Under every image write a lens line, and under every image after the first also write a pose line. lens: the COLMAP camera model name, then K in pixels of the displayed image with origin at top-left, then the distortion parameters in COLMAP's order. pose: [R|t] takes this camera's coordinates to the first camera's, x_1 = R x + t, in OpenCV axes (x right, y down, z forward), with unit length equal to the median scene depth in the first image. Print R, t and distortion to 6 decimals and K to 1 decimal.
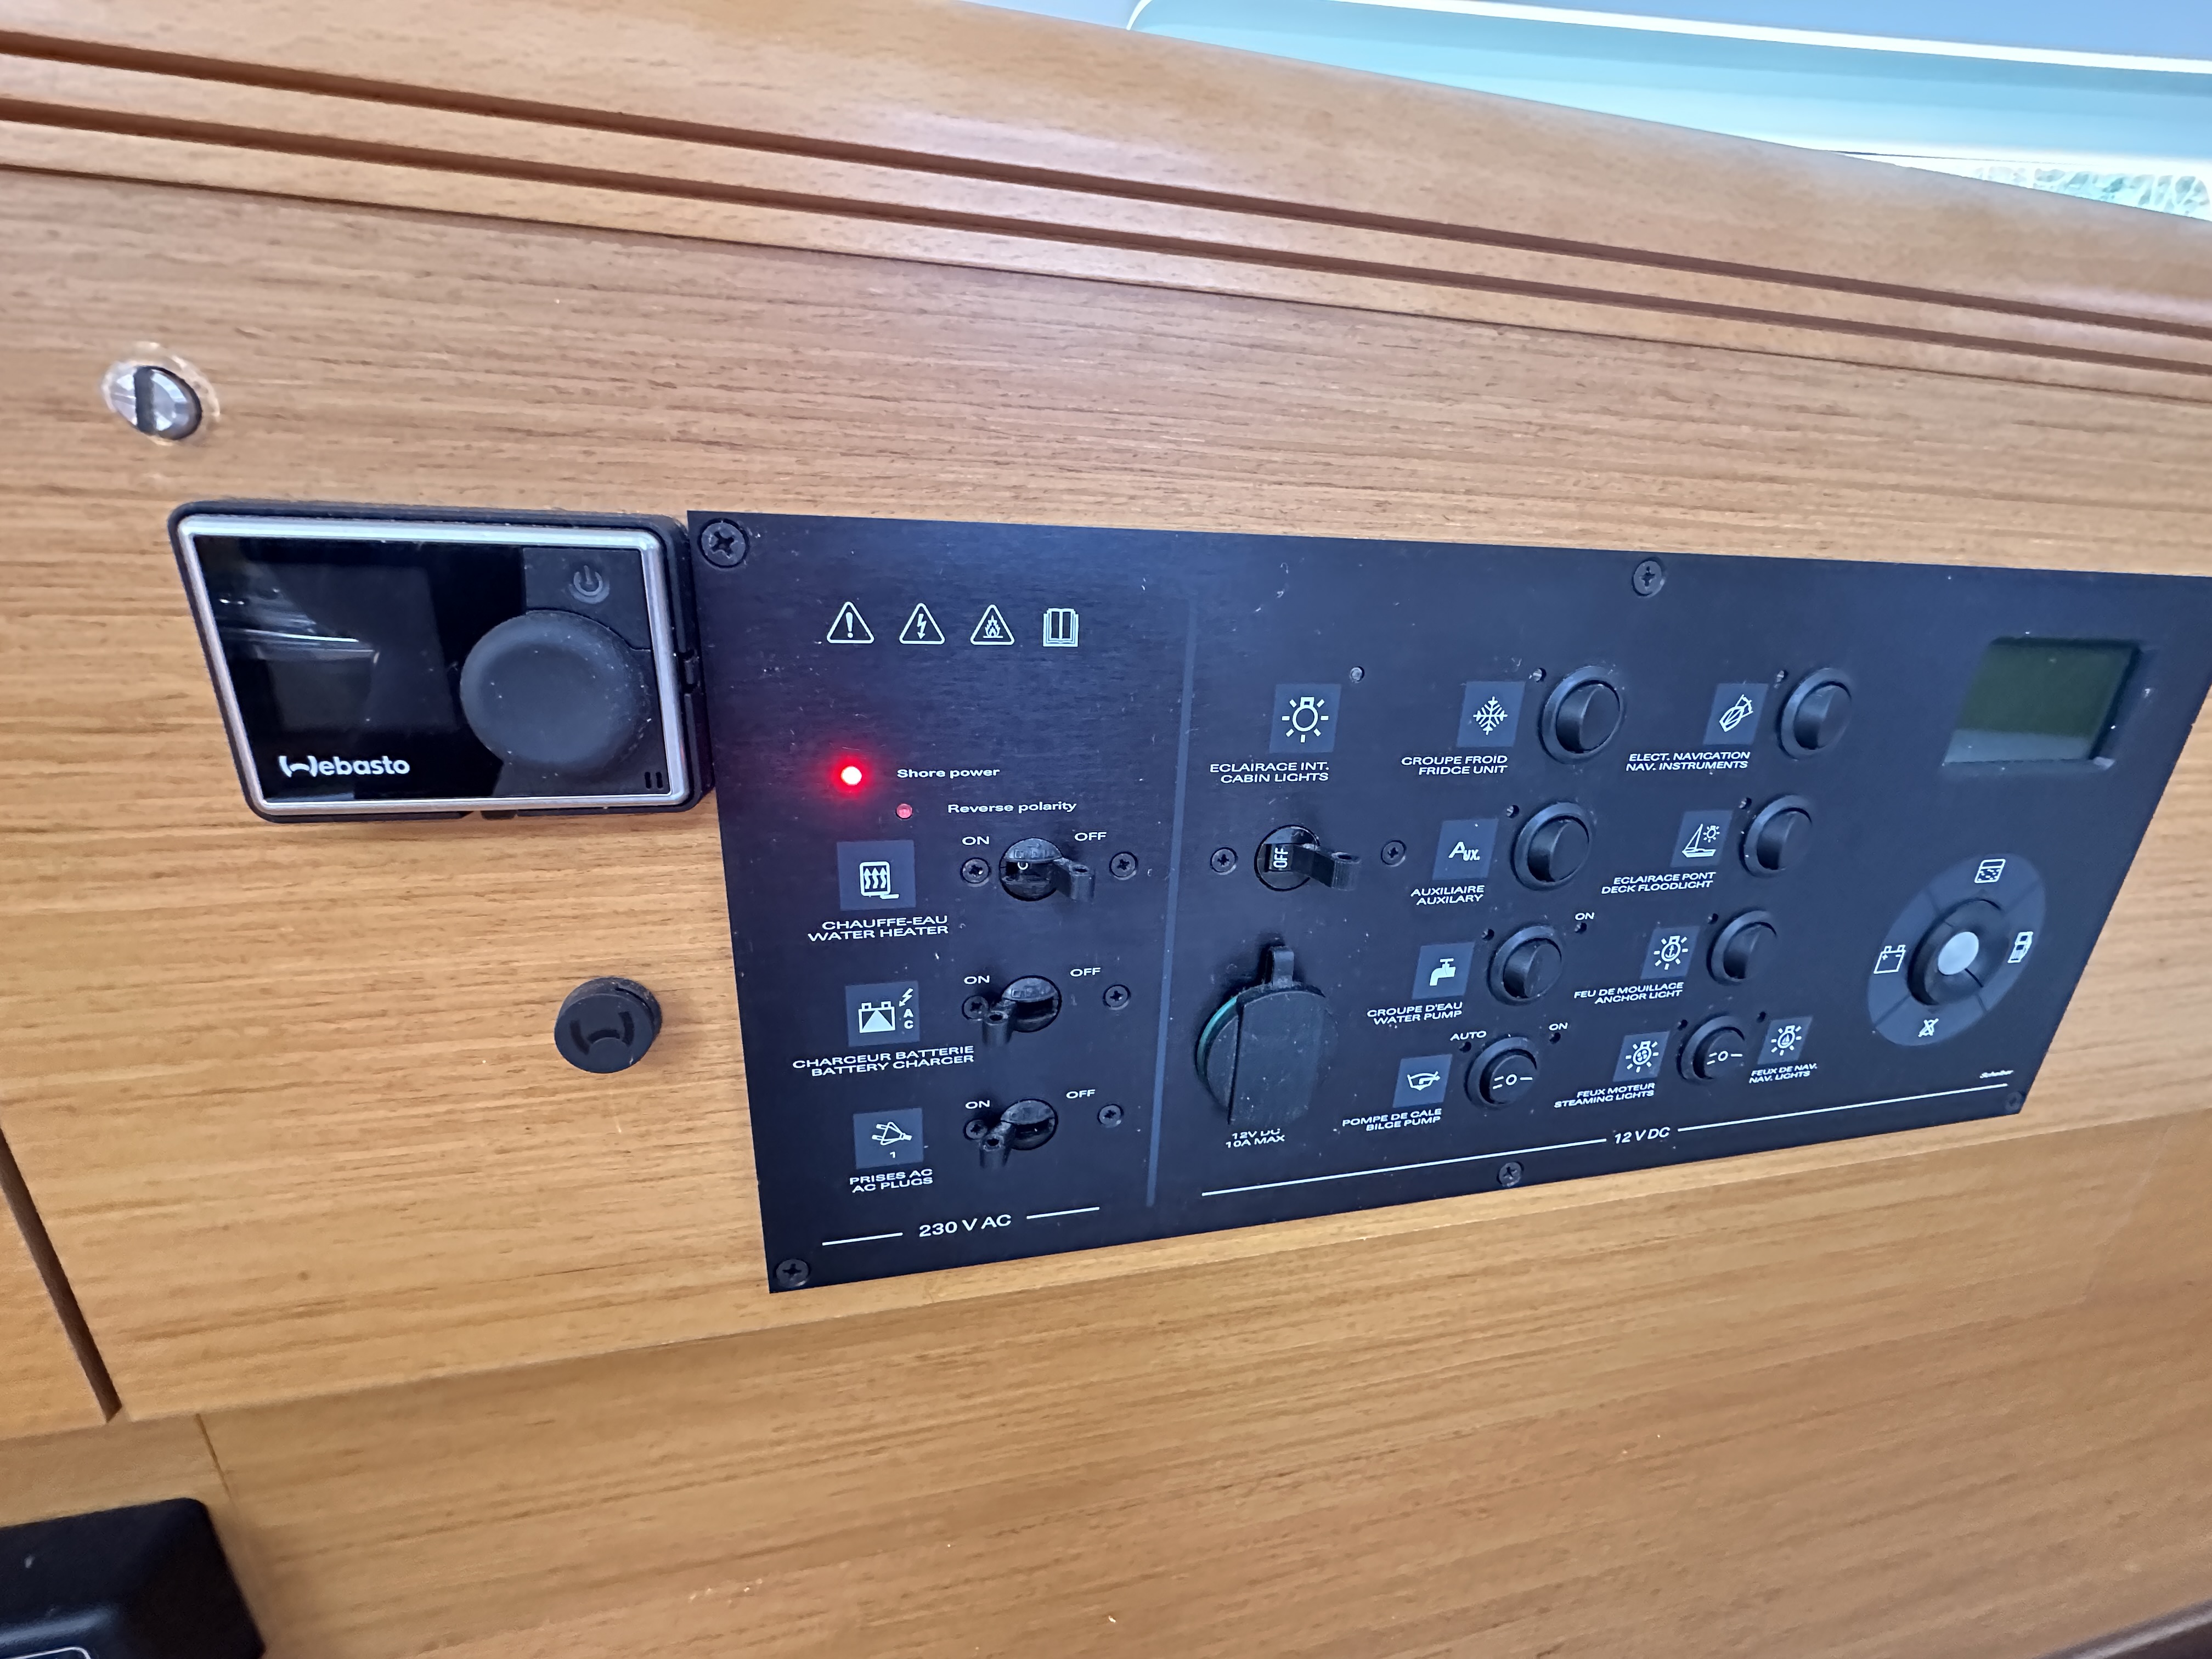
lens RADIAL K [[880.7, 0, 1102.8], [0, 880.7, 829.2], [0, 0, 1]] dist [-0.000342, 0.000182]
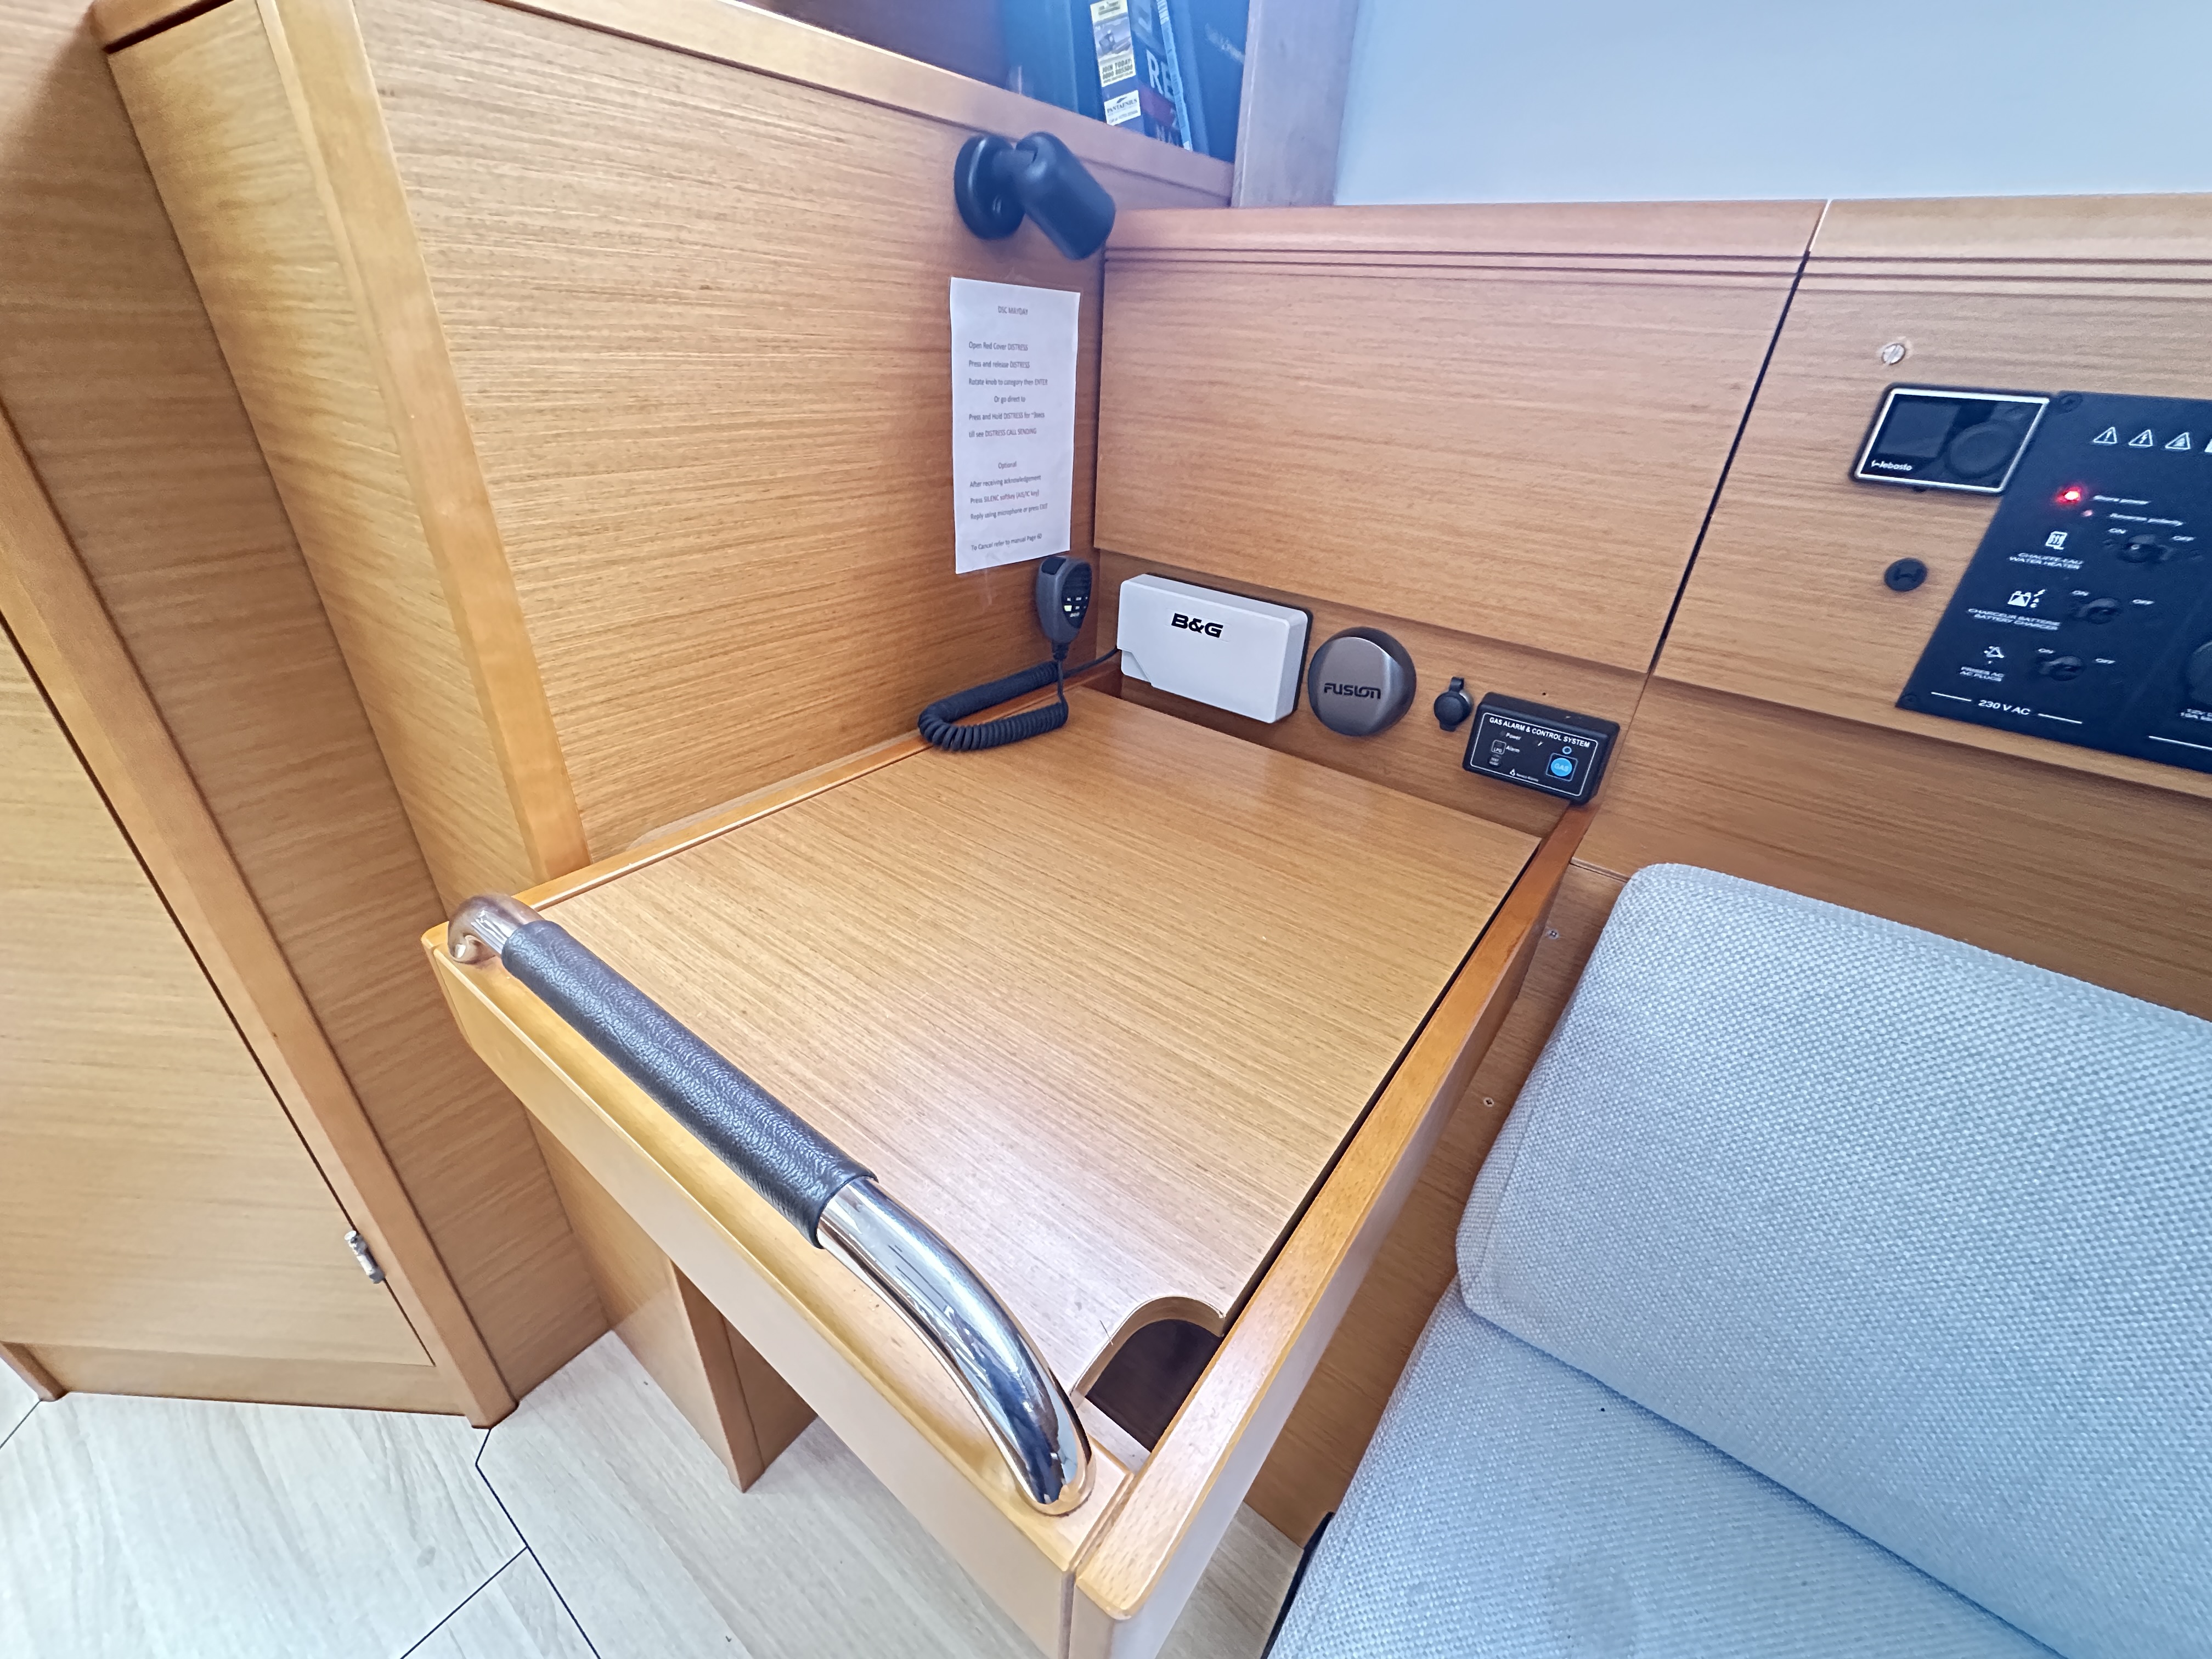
lens RADIAL K [[880.7, 0, 1112.3], [0, 880.7, 830.4], [0, 0, 1]] dist [-0.000342, 0.000182]
pose [[0.651922, 0.371292, -0.661165, -0.037739], [-0.268544, 0.928459, 0.256608, 0.981852], [0.709142, 0.010263, 0.704991, -2.952914]]
